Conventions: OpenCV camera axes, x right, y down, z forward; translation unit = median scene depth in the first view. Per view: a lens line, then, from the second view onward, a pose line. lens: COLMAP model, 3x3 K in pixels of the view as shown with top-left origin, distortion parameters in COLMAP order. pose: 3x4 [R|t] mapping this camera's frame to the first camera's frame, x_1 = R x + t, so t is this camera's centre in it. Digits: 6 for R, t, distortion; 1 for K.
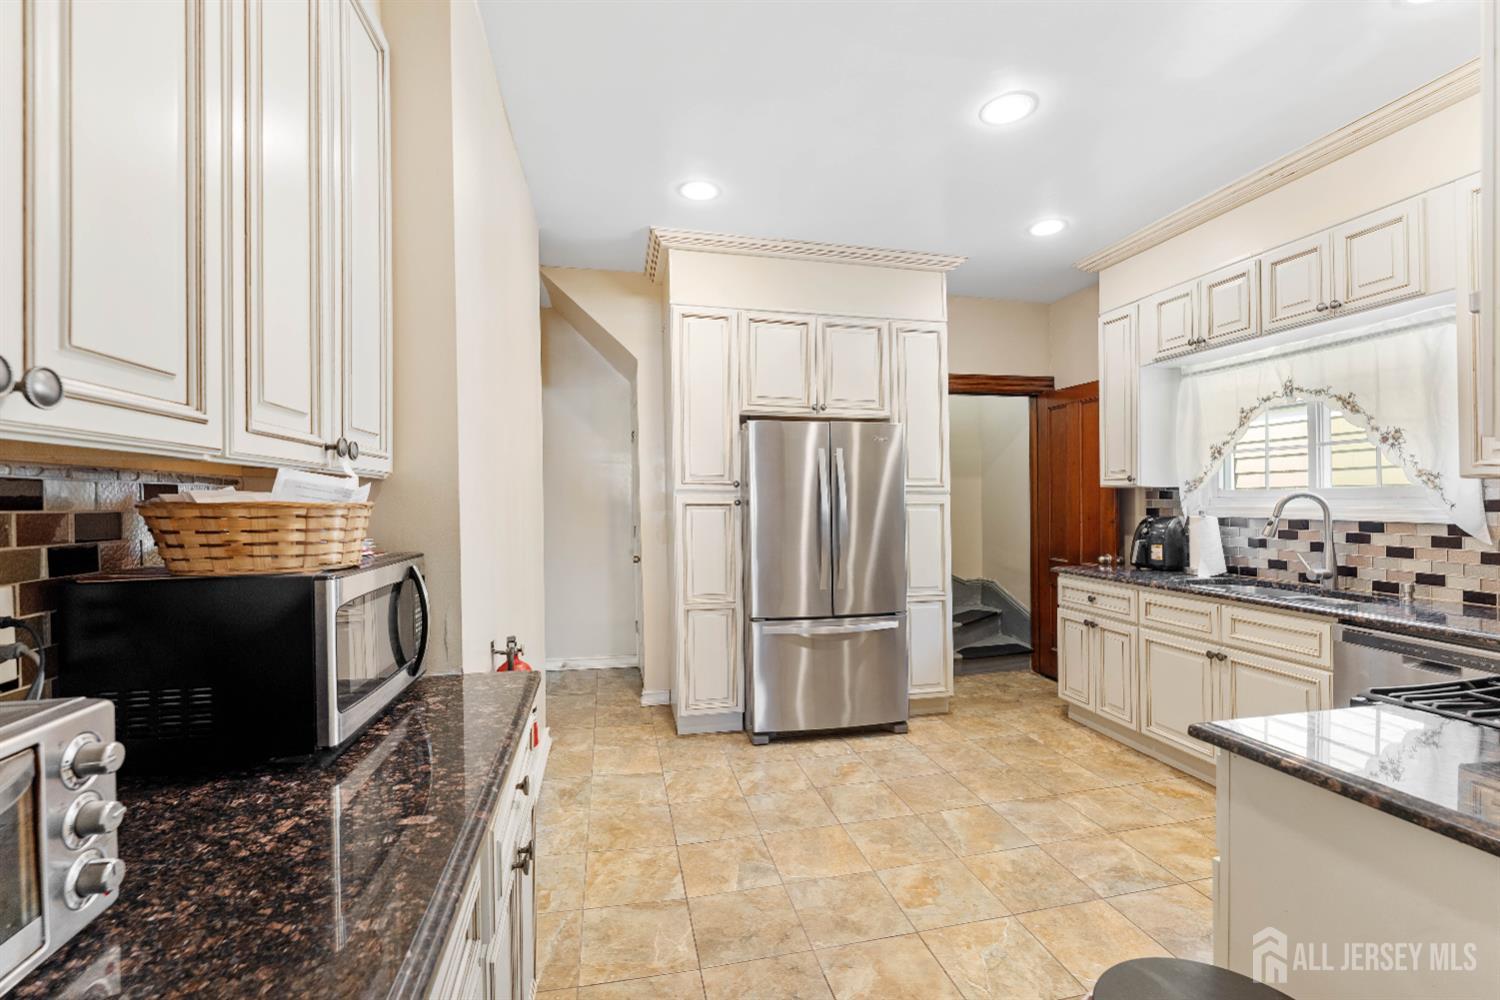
lens RADIAL K [[615.6, 0, 751.6], [0, 615.6, 505.7], [0, 0, 1]] dist [-0.001388, 0.000990]
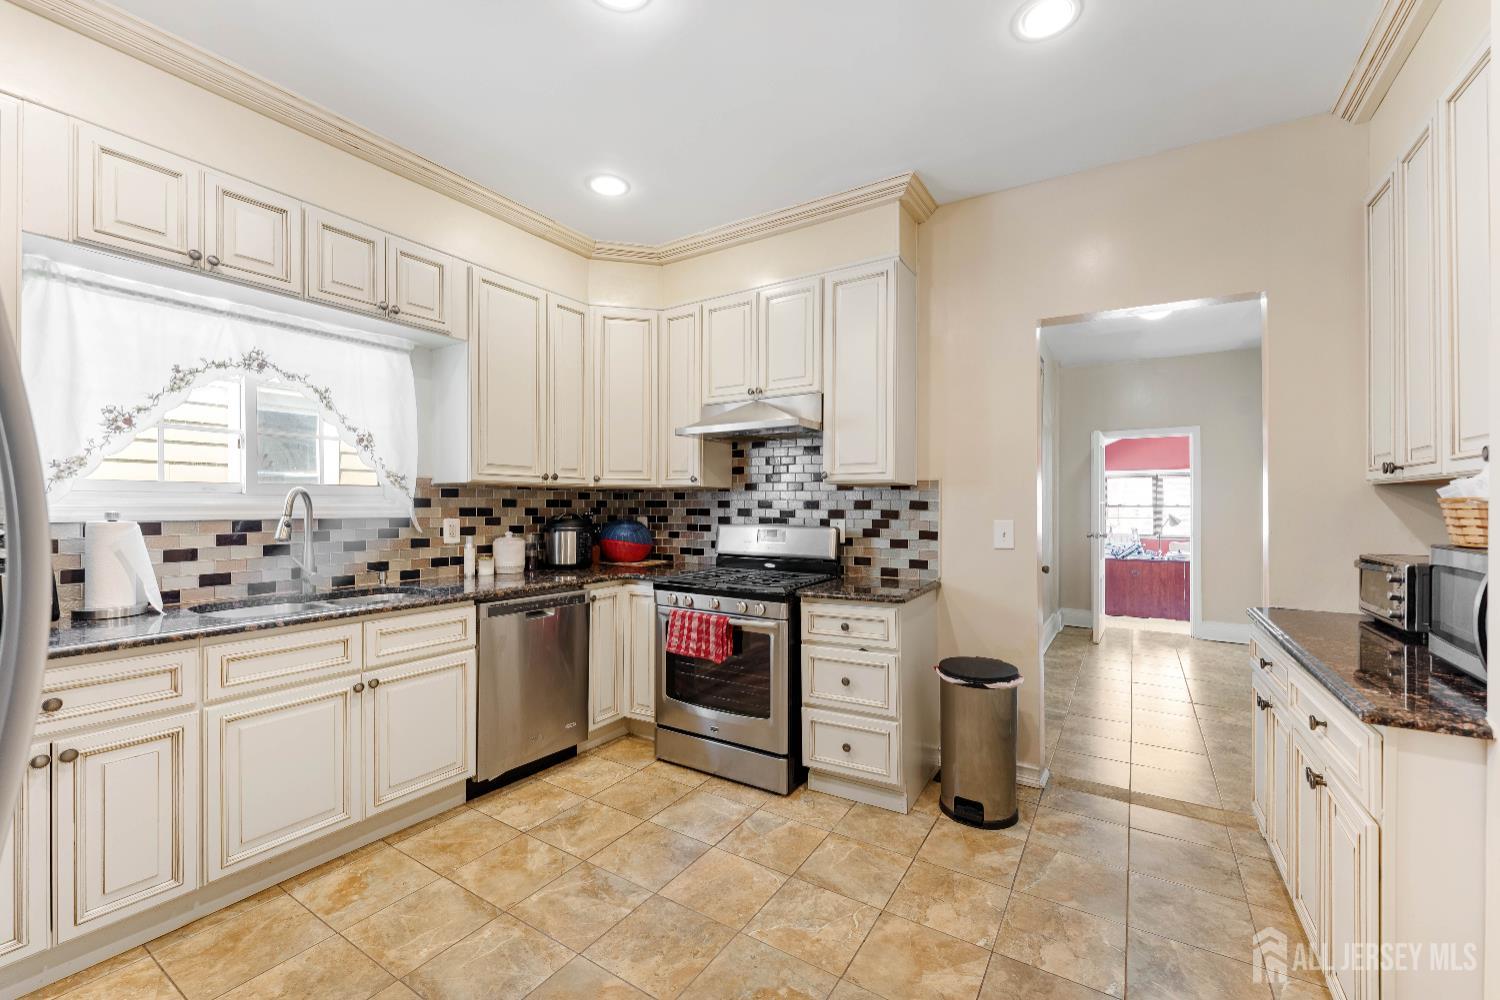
lens RADIAL K [[615.6, 0, 757.1], [0, 615.6, 488.1], [0, 0, 1]] dist [-0.001388, 0.000990]
pose [[-0.711623, 0.016086, 0.702377, -0.197845], [0.002679, 0.999793, -0.020183, -0.002281], [-0.702556, -0.012480, -0.711519, 1.198648]]
